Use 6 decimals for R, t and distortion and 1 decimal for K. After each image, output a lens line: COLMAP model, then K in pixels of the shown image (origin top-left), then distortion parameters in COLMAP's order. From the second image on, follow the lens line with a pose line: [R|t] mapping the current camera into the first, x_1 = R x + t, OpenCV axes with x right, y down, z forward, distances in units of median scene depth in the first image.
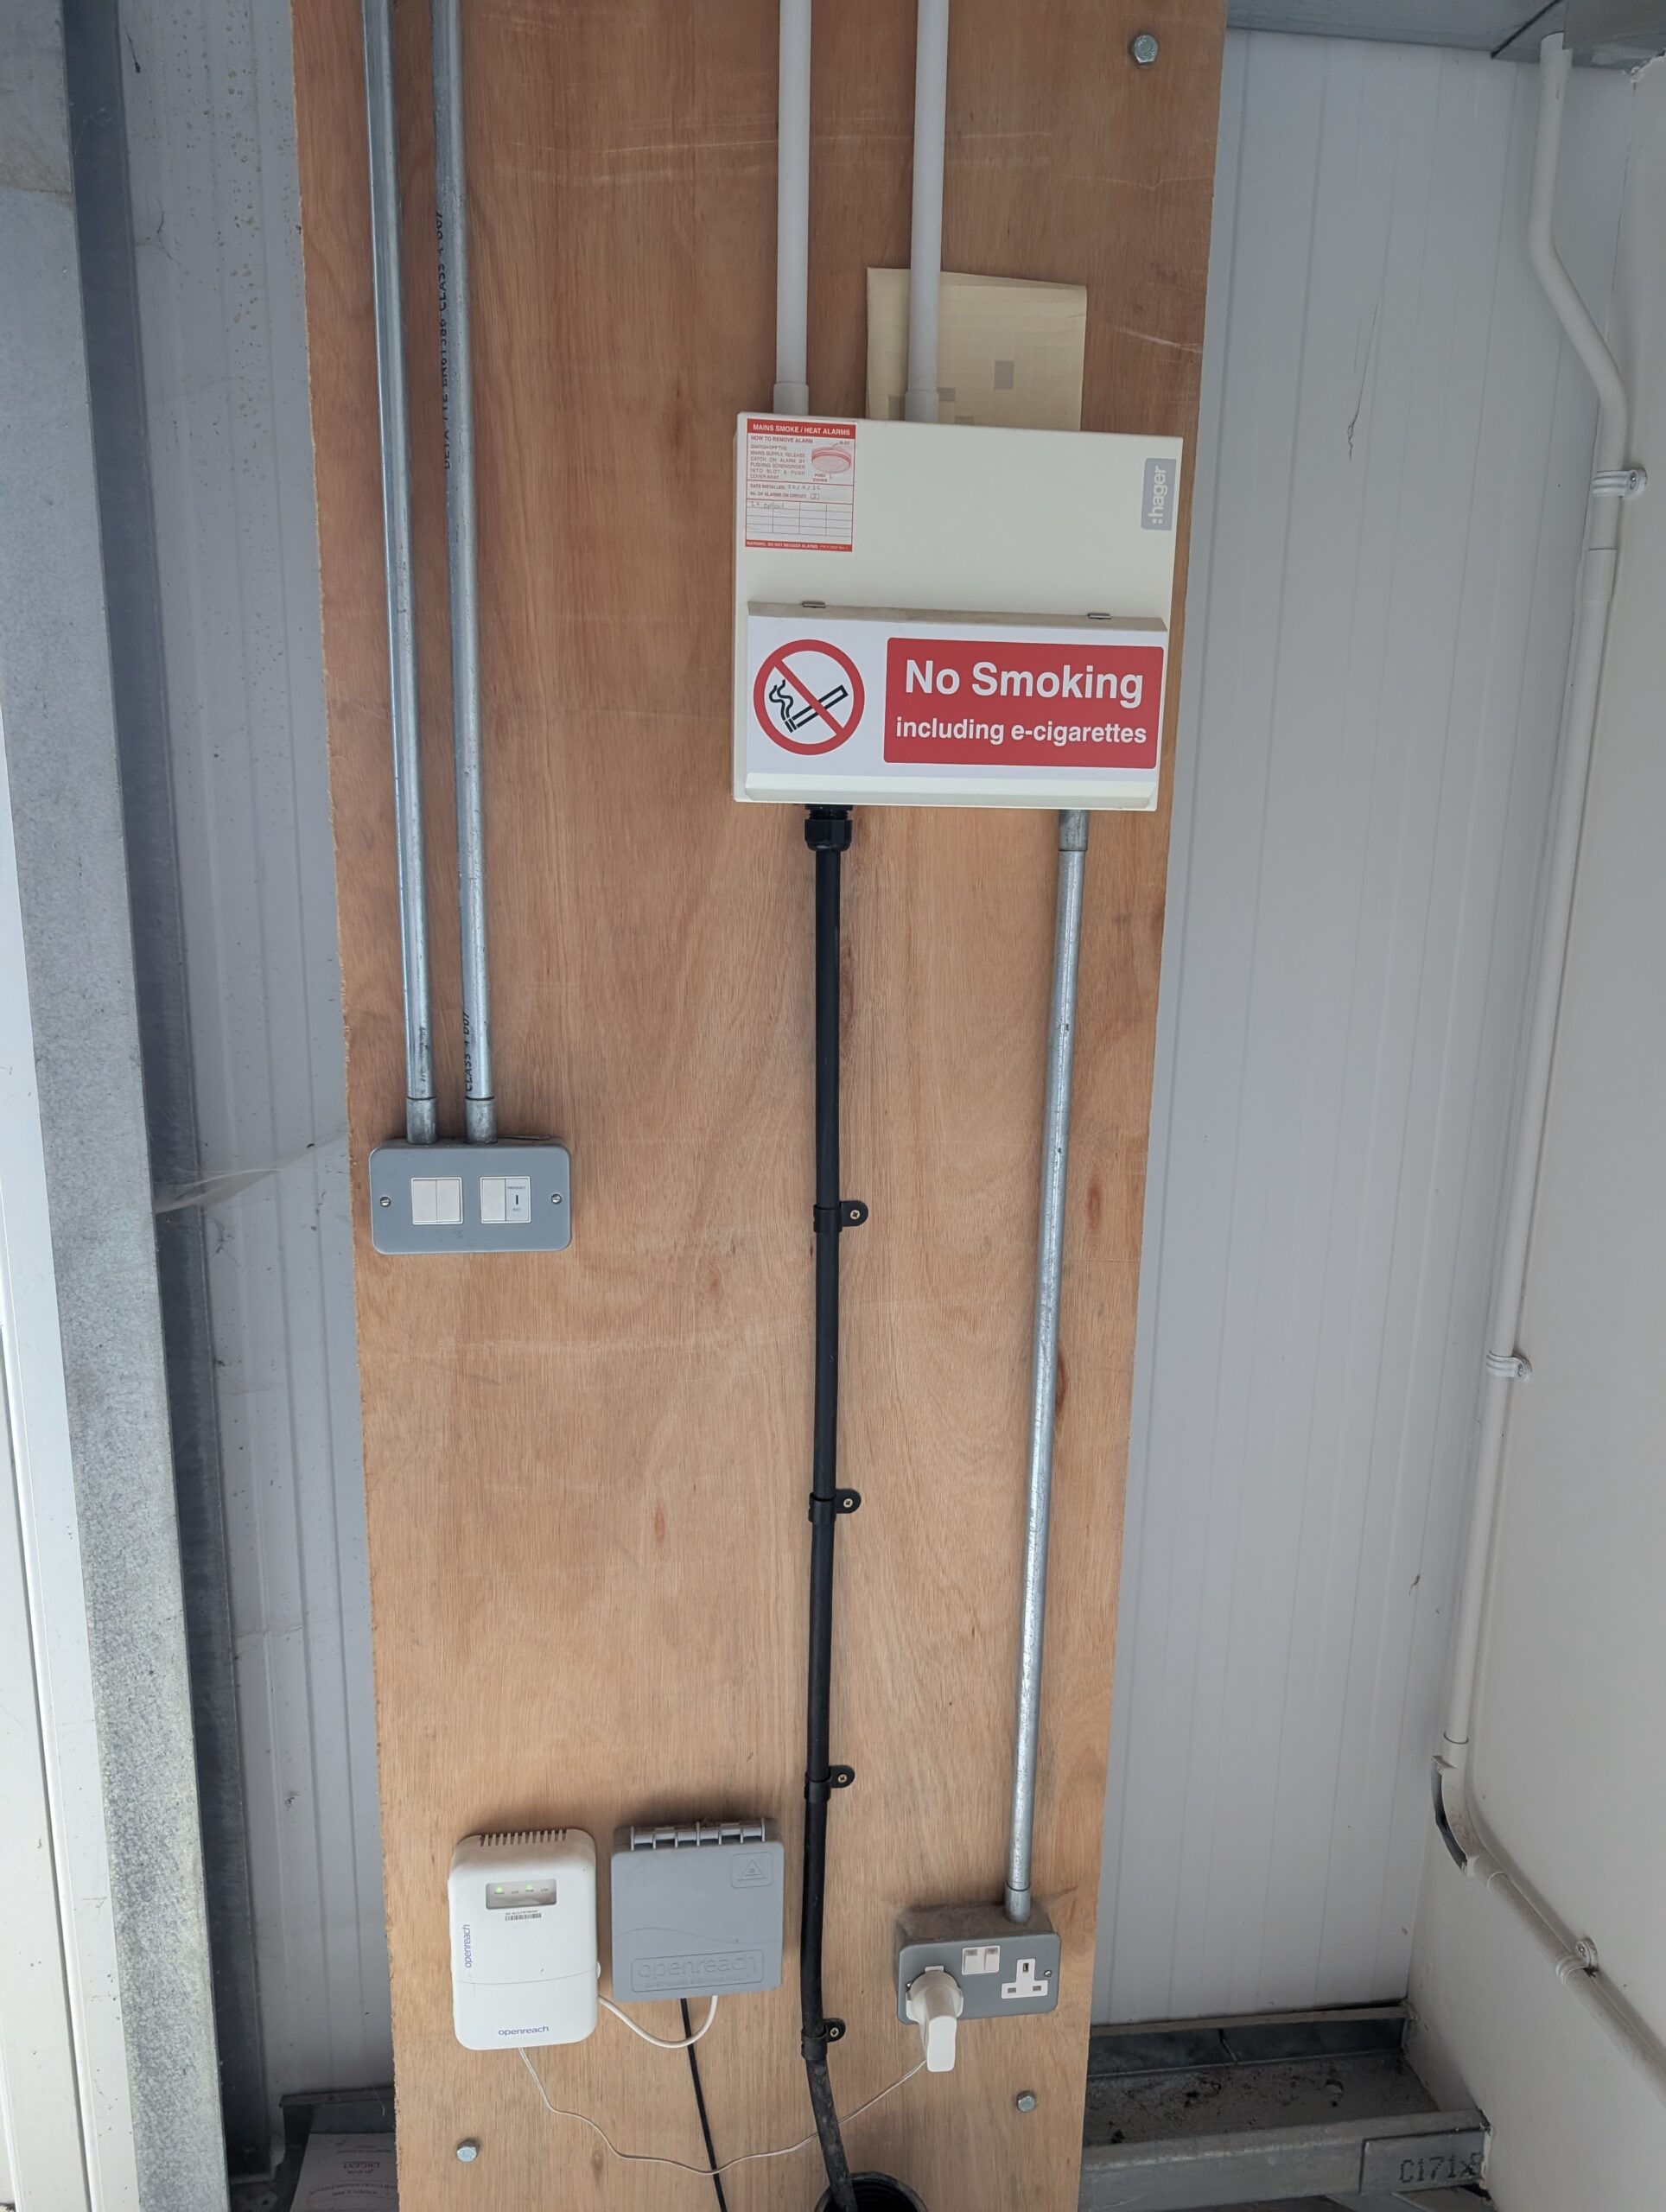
lens RADIAL K [[1596.4, 0, 789.0], [0, 1596.4, 1125.1], [0, 0, 1]] dist [0.018410, -0.017018]
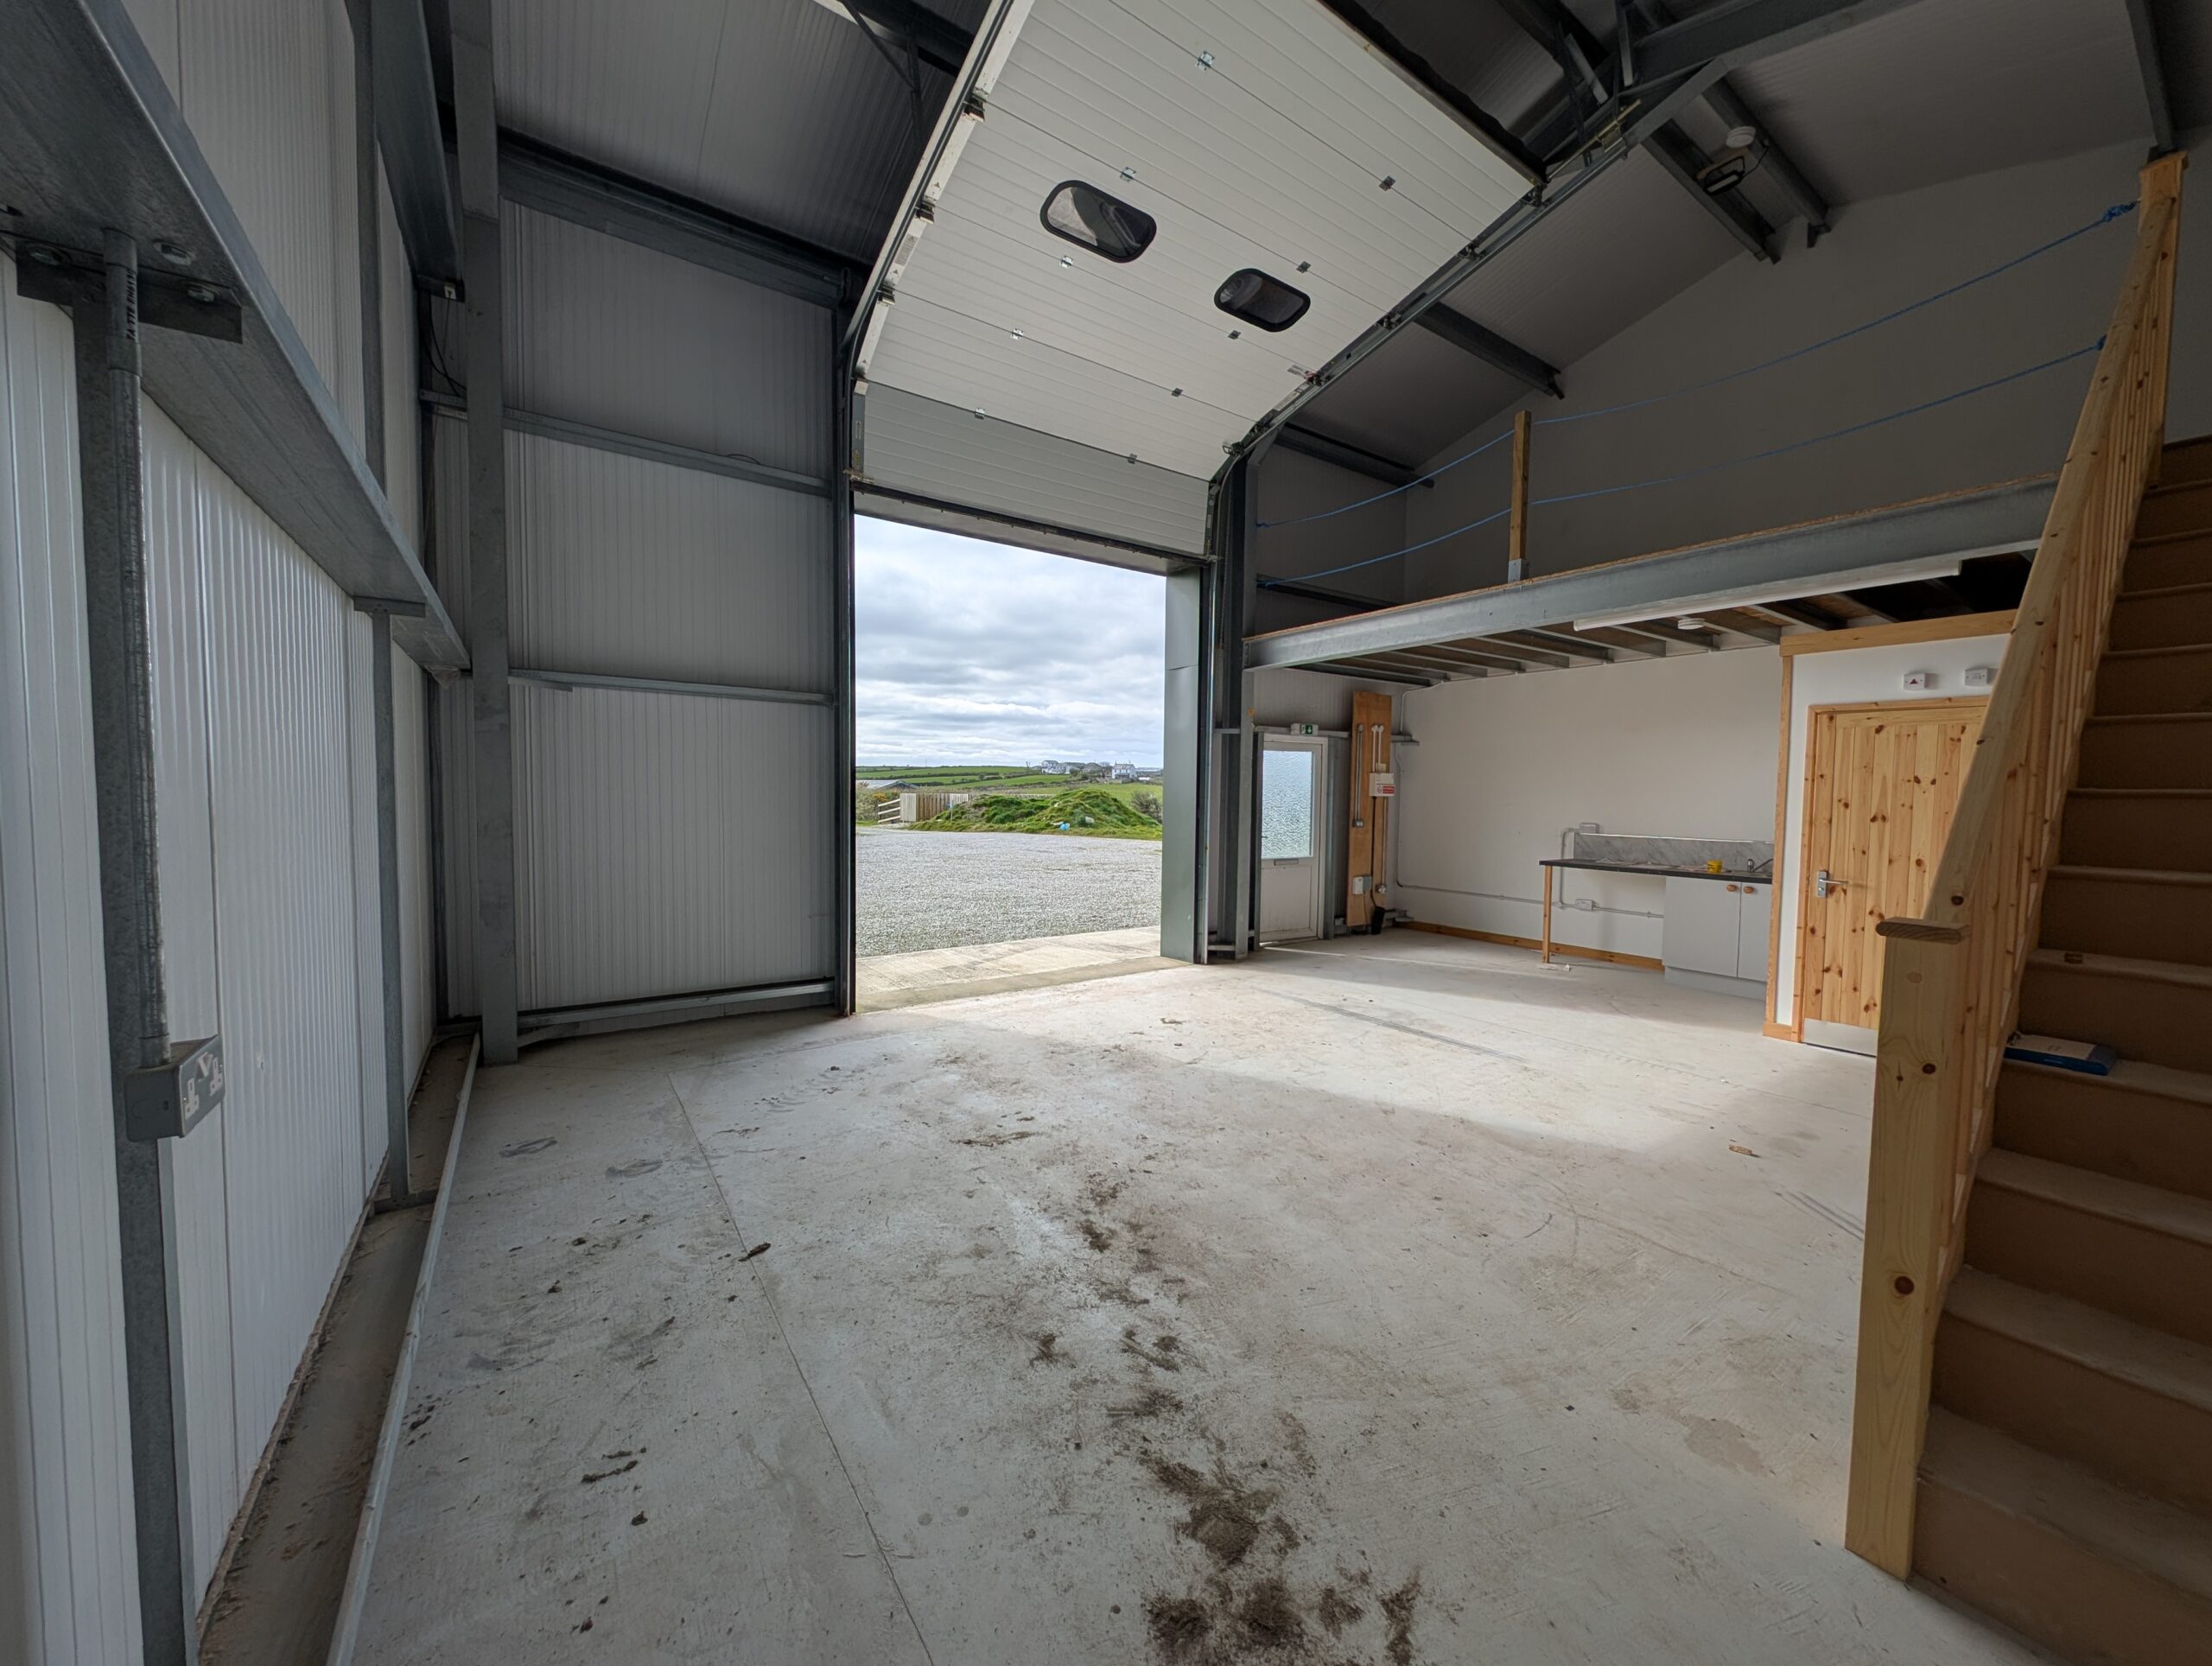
lens RADIAL K [[824.0, 0, 1107.3], [0, 824.0, 830.7], [0, 0, 1]] dist [0.005503, -0.002540]
pose [[0.893175, -0.031050, 0.448636, -2.356767], [0.104756, 0.984535, -0.140416, 0.385447], [-0.437338, 0.172413, 0.882615, -1.923646]]
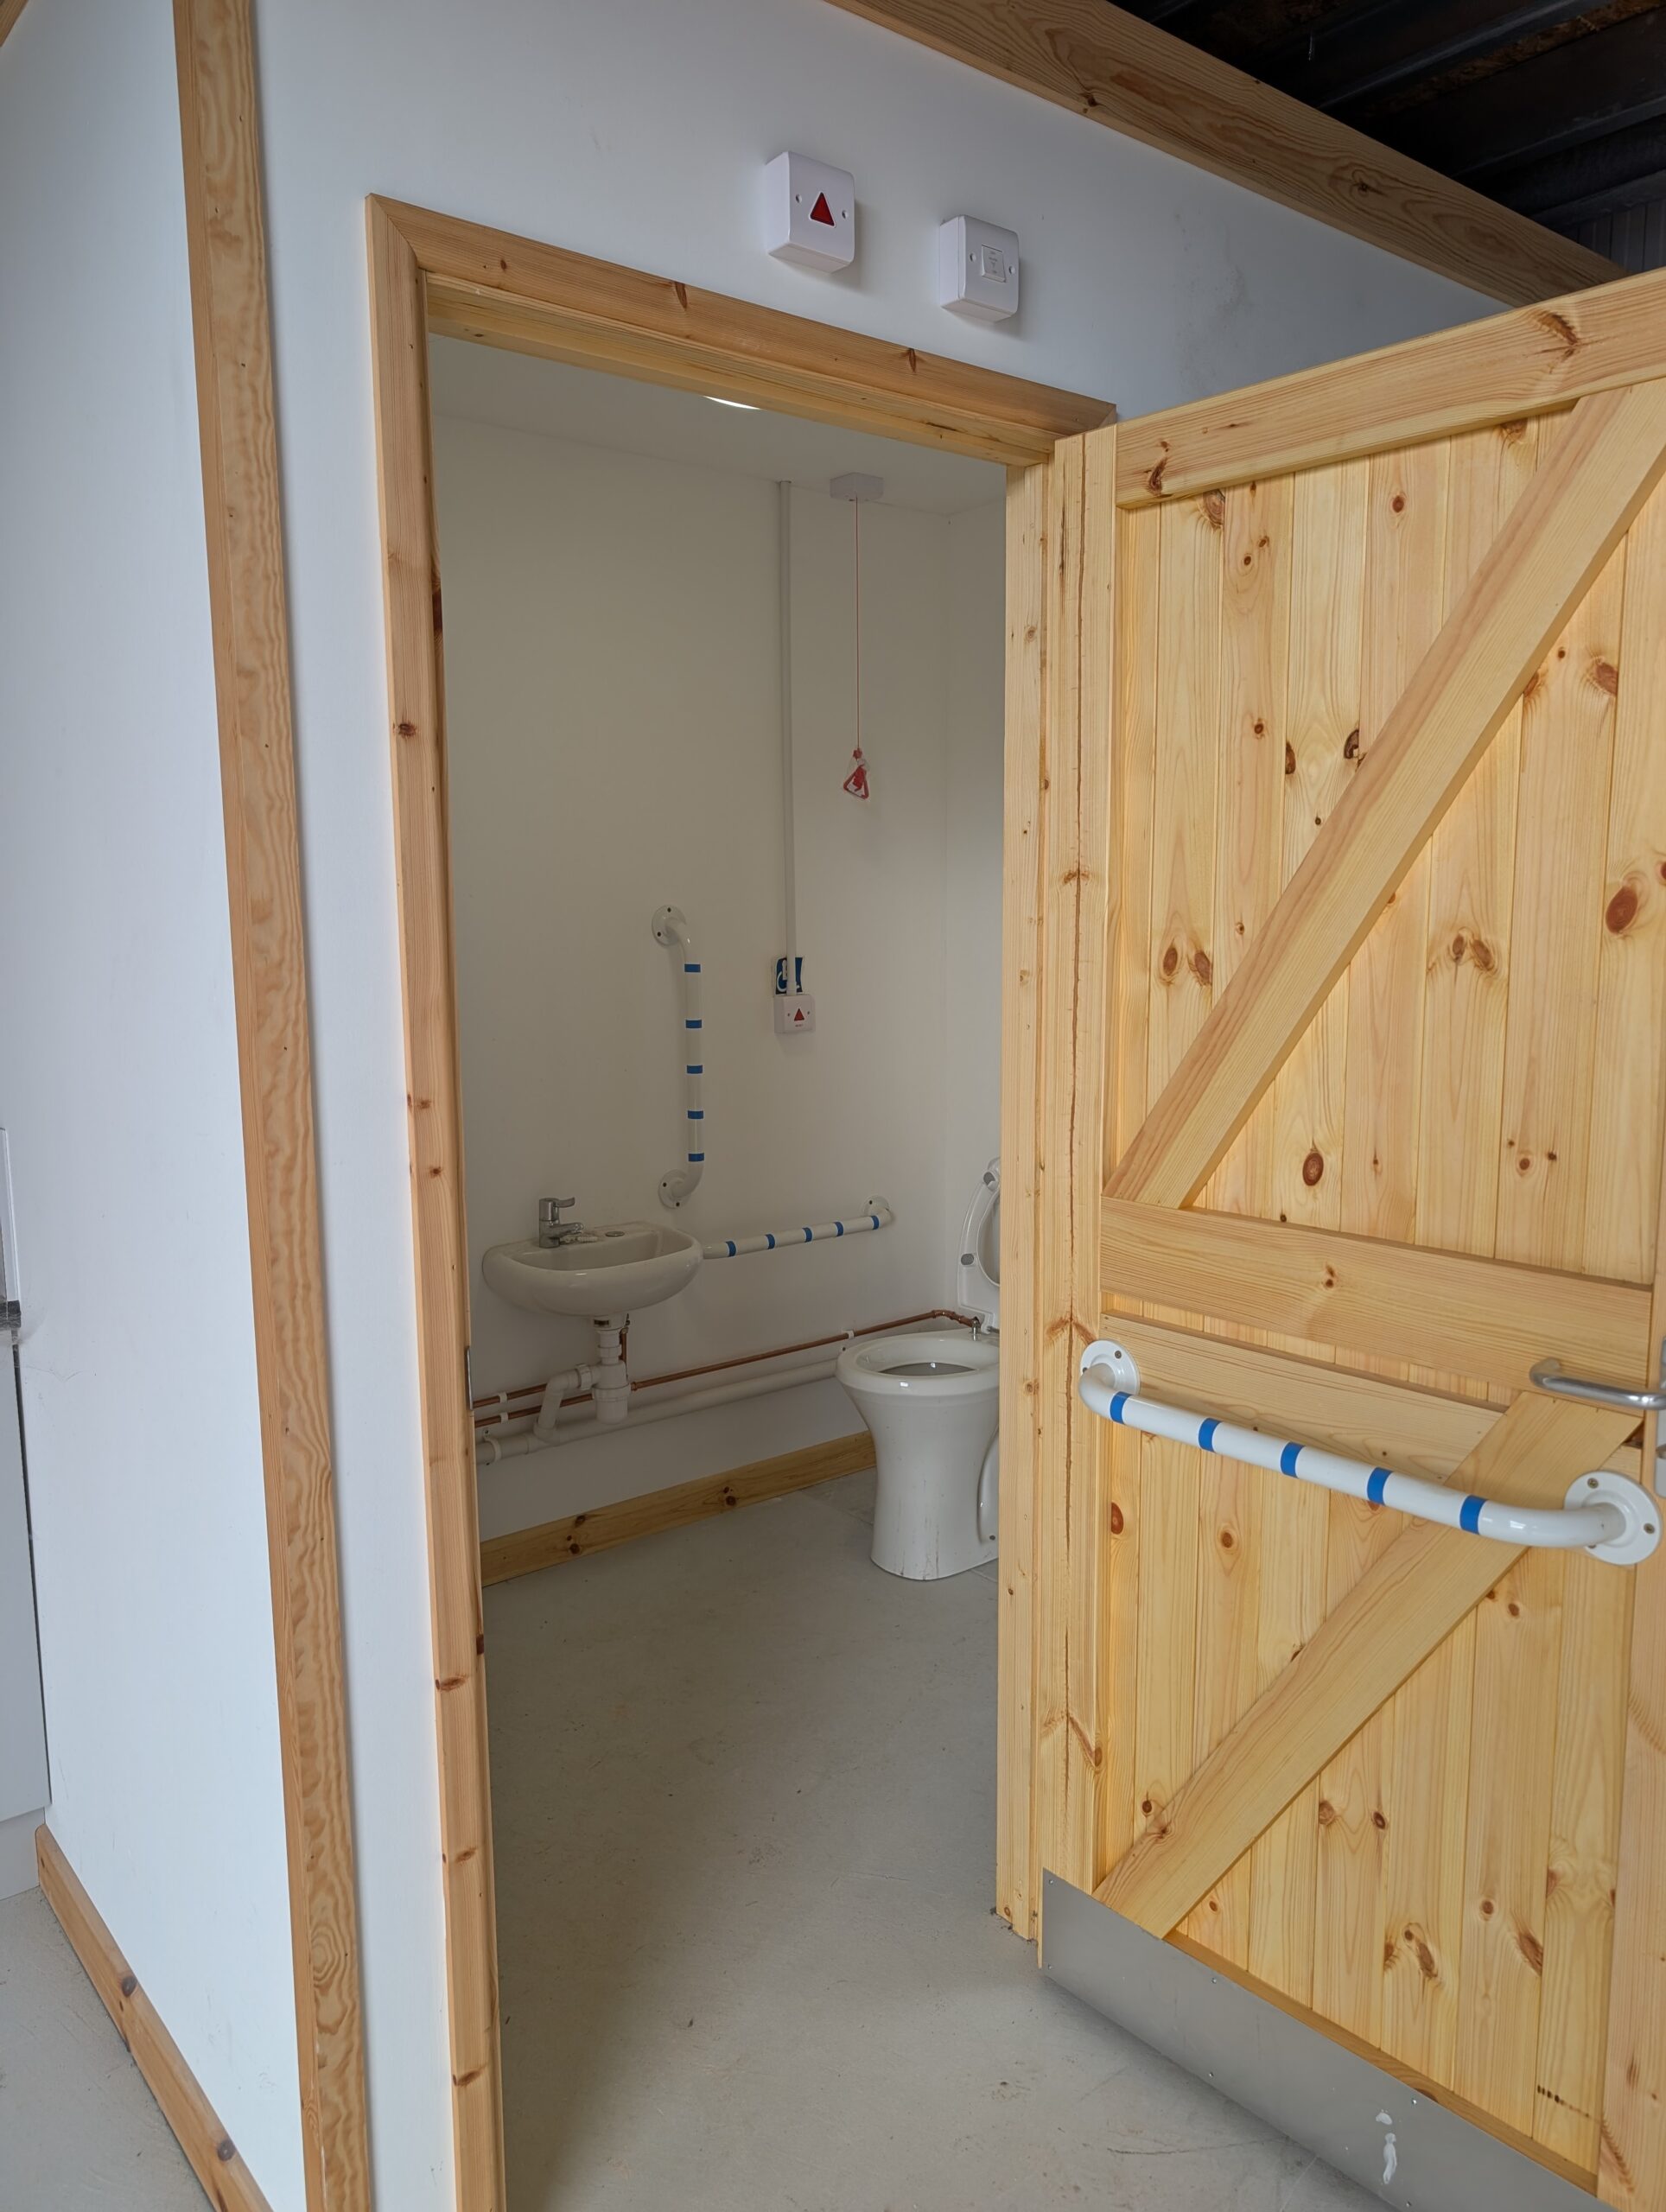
lens RADIAL K [[1596.4, 0, 843.8], [0, 1596.4, 1122.6], [0, 0, 1]] dist [0.018410, -0.017018]
pose [[-0.526940, -0.135072, 0.839100, -0.665298], [0.183935, 0.945768, 0.267750, 0.184240], [-0.829760, 0.295428, -0.473519, -0.828366]]
